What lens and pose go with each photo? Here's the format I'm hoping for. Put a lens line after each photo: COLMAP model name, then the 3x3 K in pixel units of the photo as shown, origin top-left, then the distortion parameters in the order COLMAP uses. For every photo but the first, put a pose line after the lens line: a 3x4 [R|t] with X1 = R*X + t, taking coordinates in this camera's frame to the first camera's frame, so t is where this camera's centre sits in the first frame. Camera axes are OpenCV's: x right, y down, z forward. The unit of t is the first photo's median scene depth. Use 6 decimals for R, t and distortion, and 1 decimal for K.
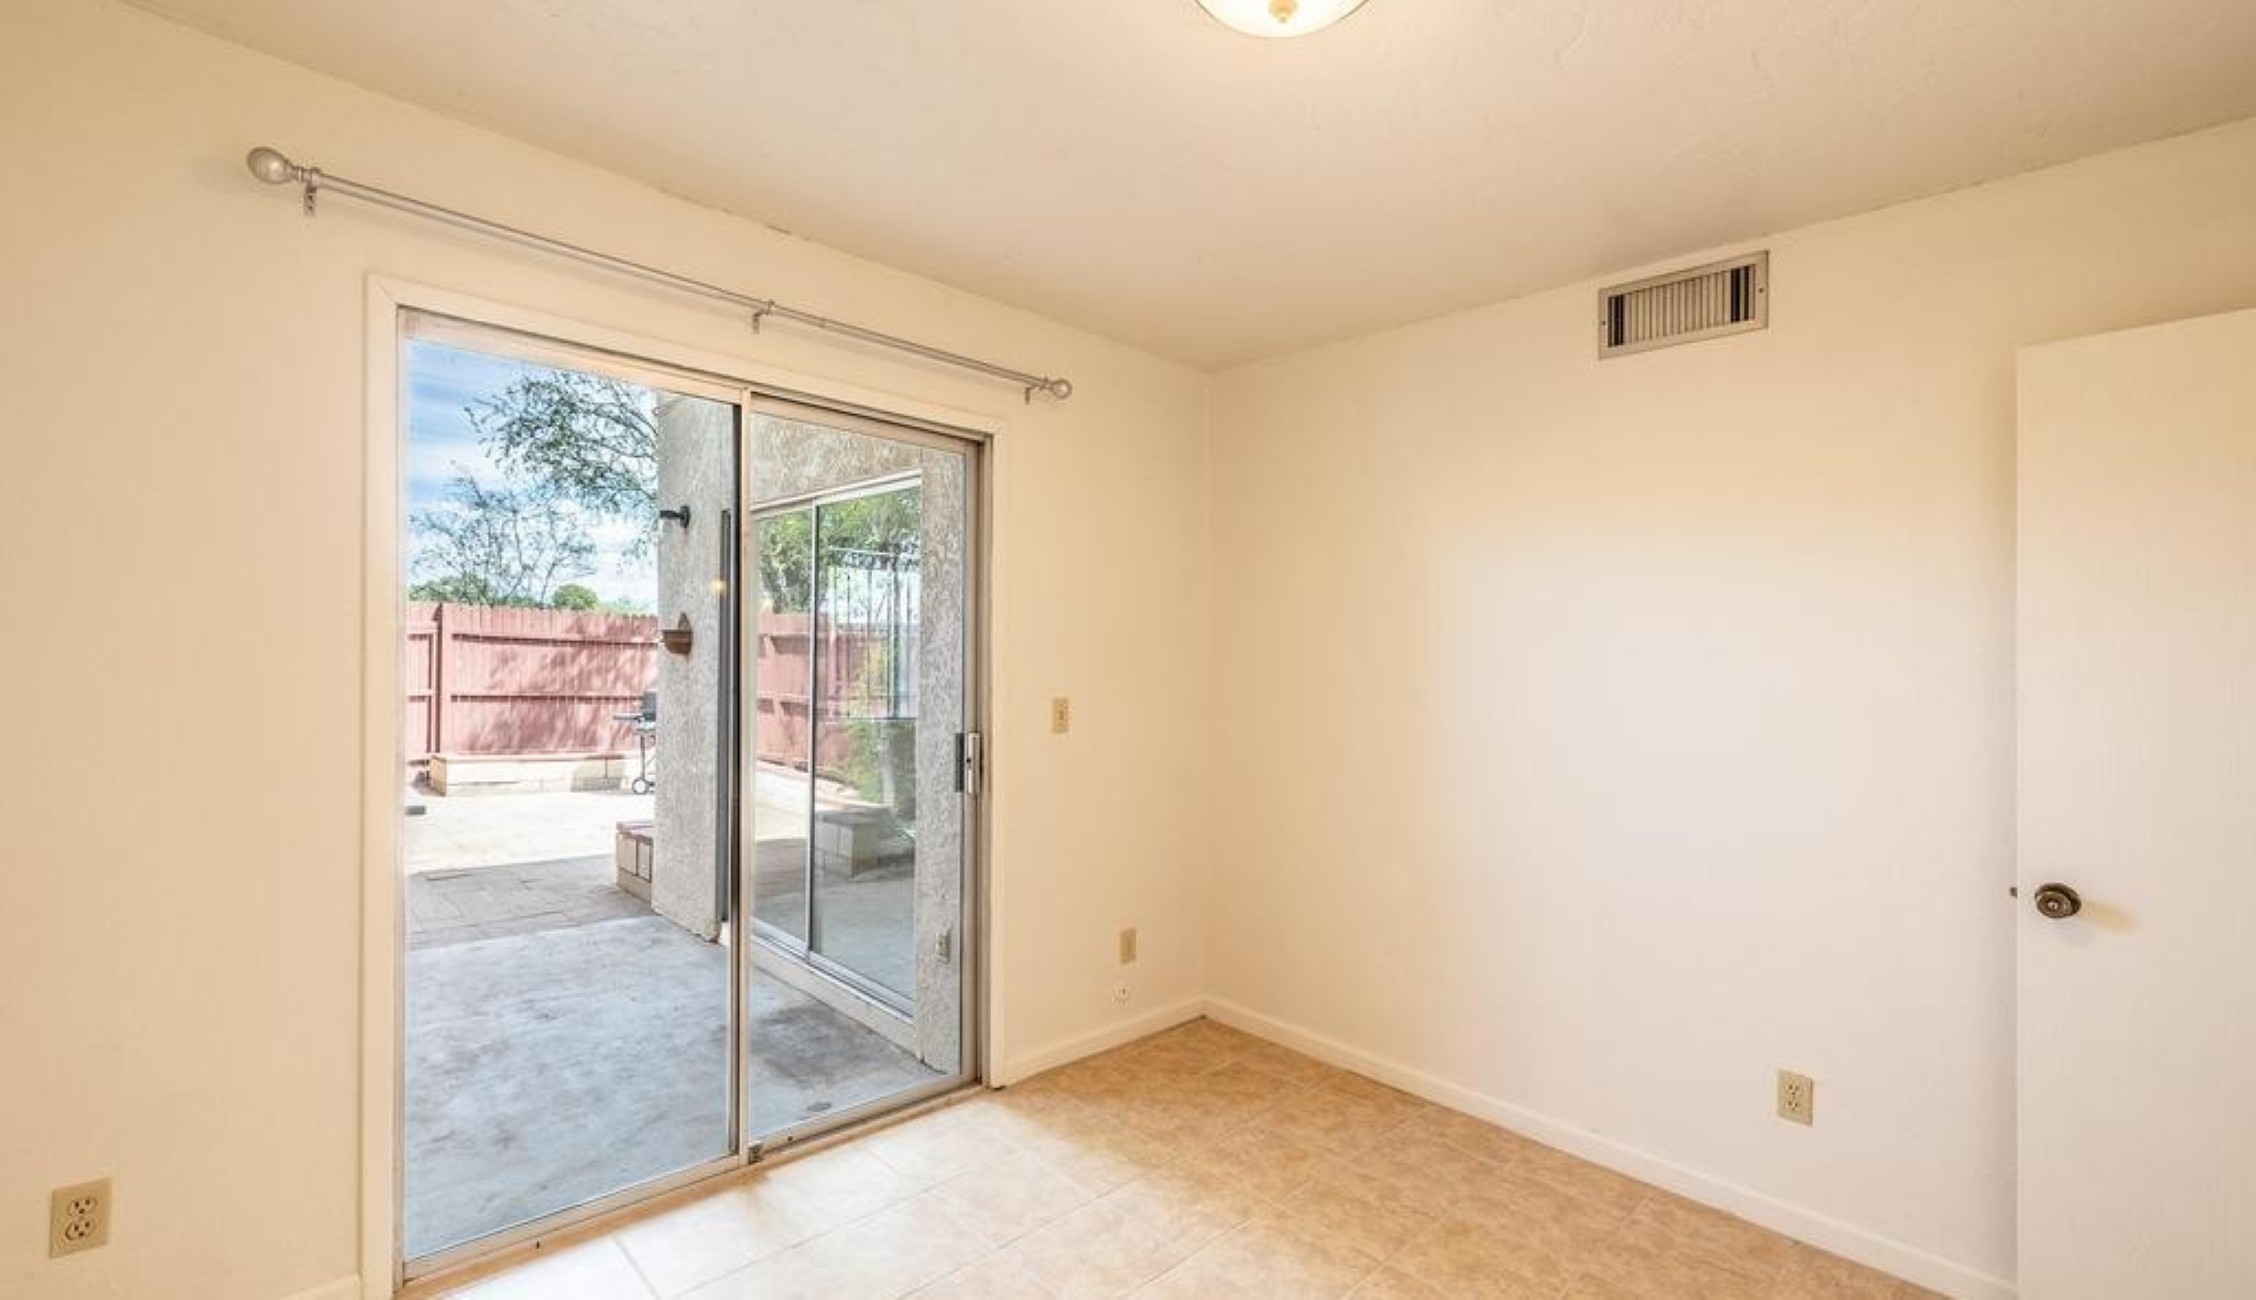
lens RADIAL K [[965.9, 0, 1128.0], [0, 965.9, 650.0], [0, 0, 1]] dist [0.002027, 0.000171]
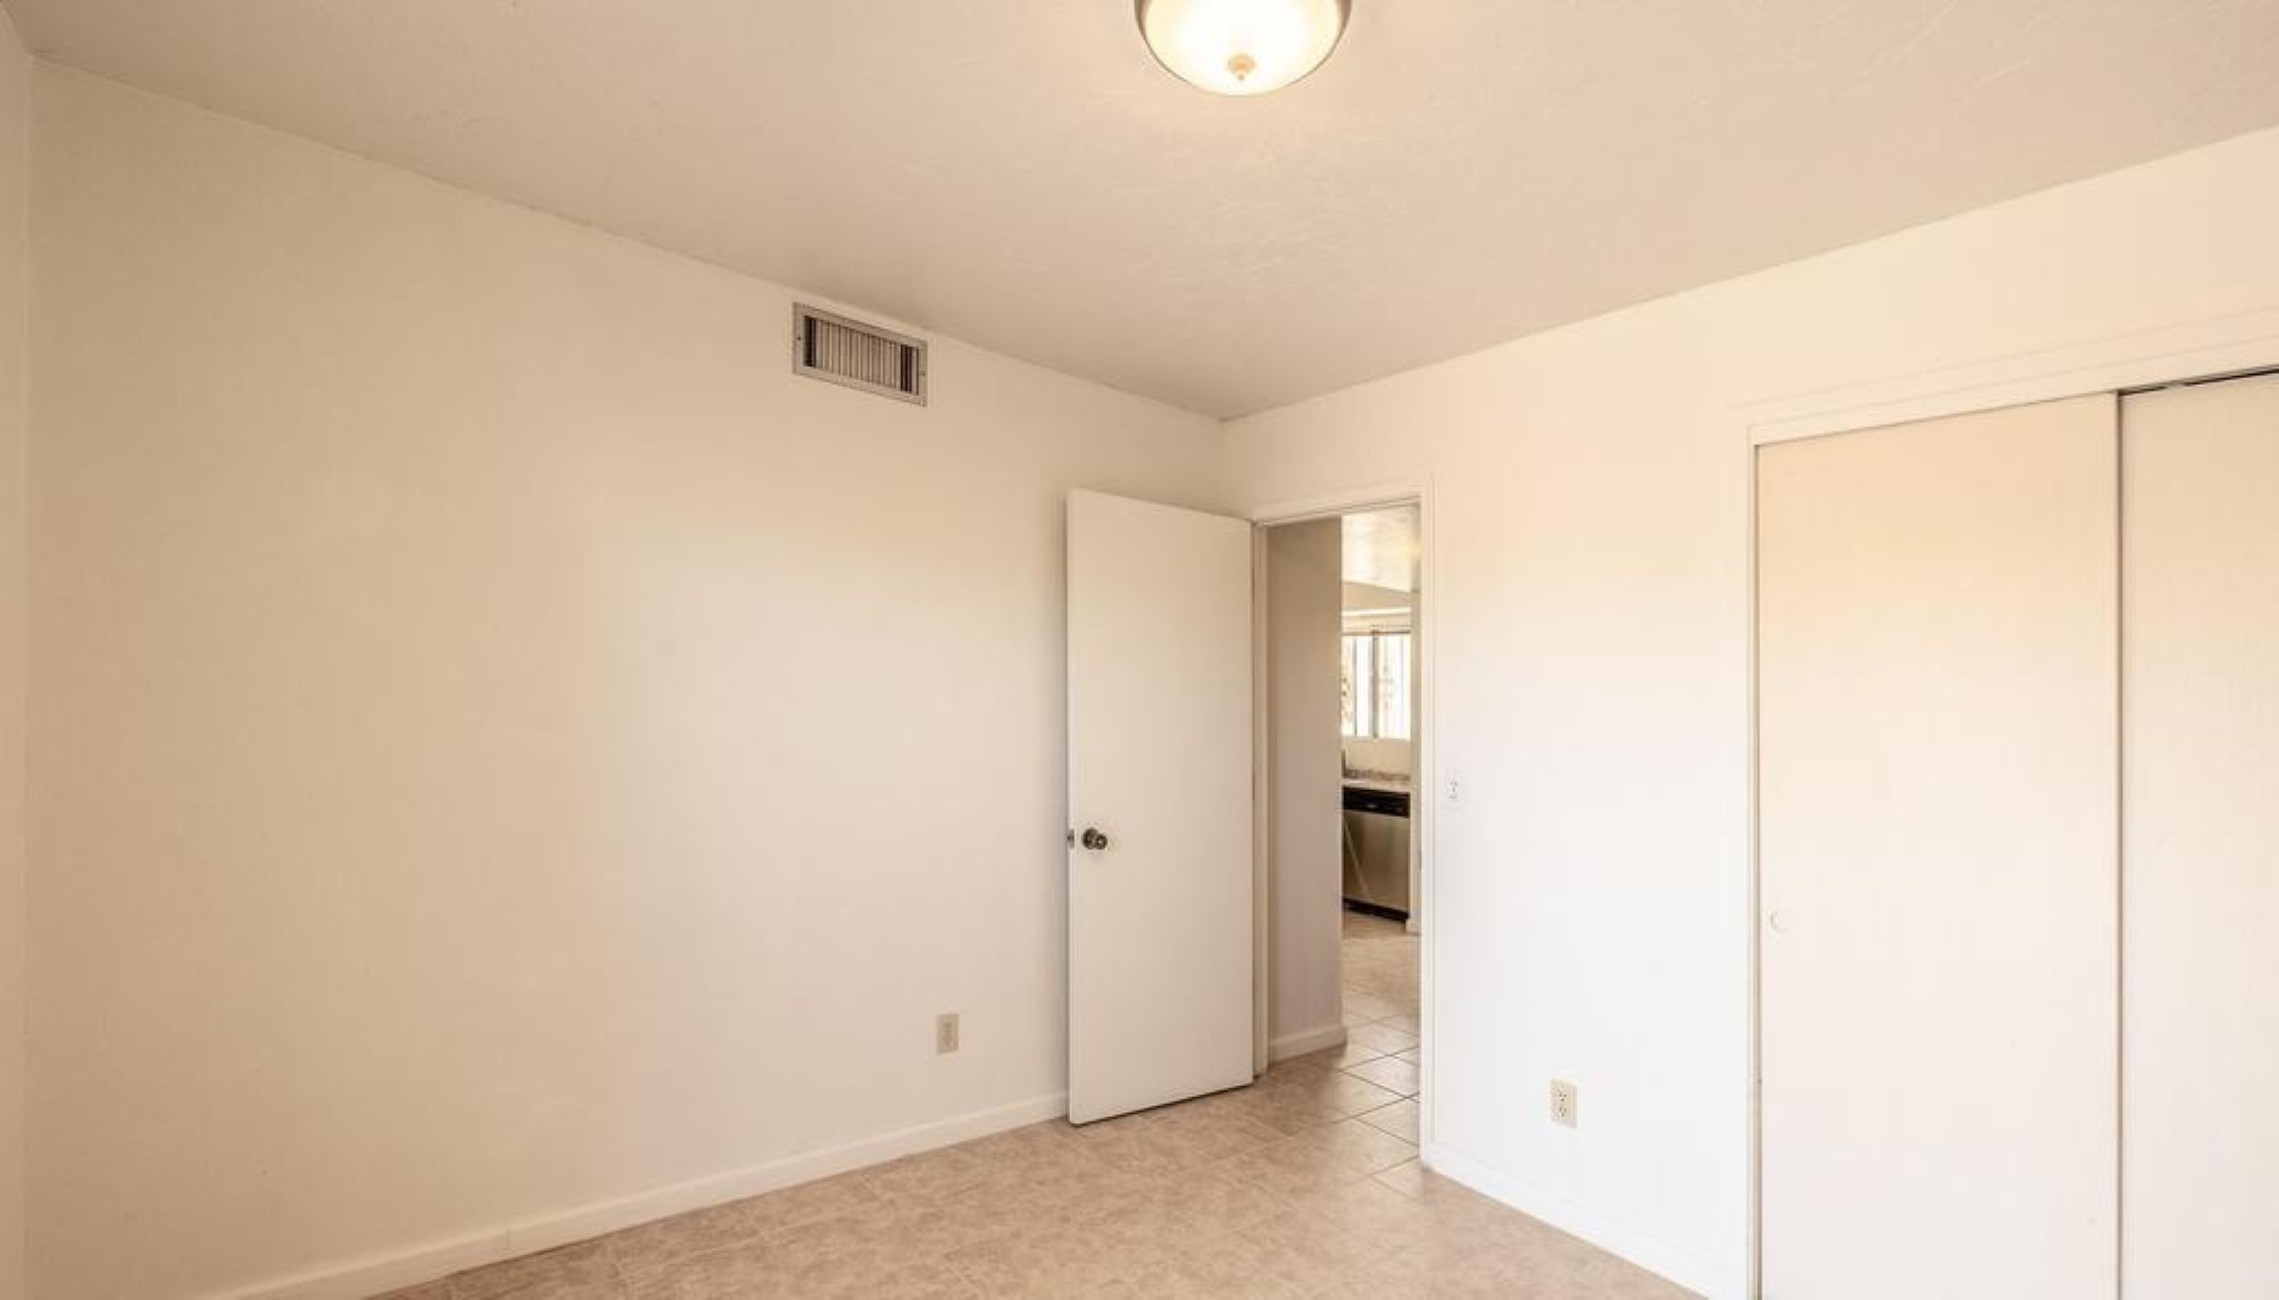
lens RADIAL K [[976.6, 0, 1139.5], [0, 976.6, 650.0], [0, 0, 1]] dist [0.000927, 0.000054]
pose [[0.112395, 0.039845, 0.992864, -0.506234], [-0.053611, 0.997984, -0.033982, -0.002006], [-0.992216, -0.049409, 0.114305, 0.575846]]
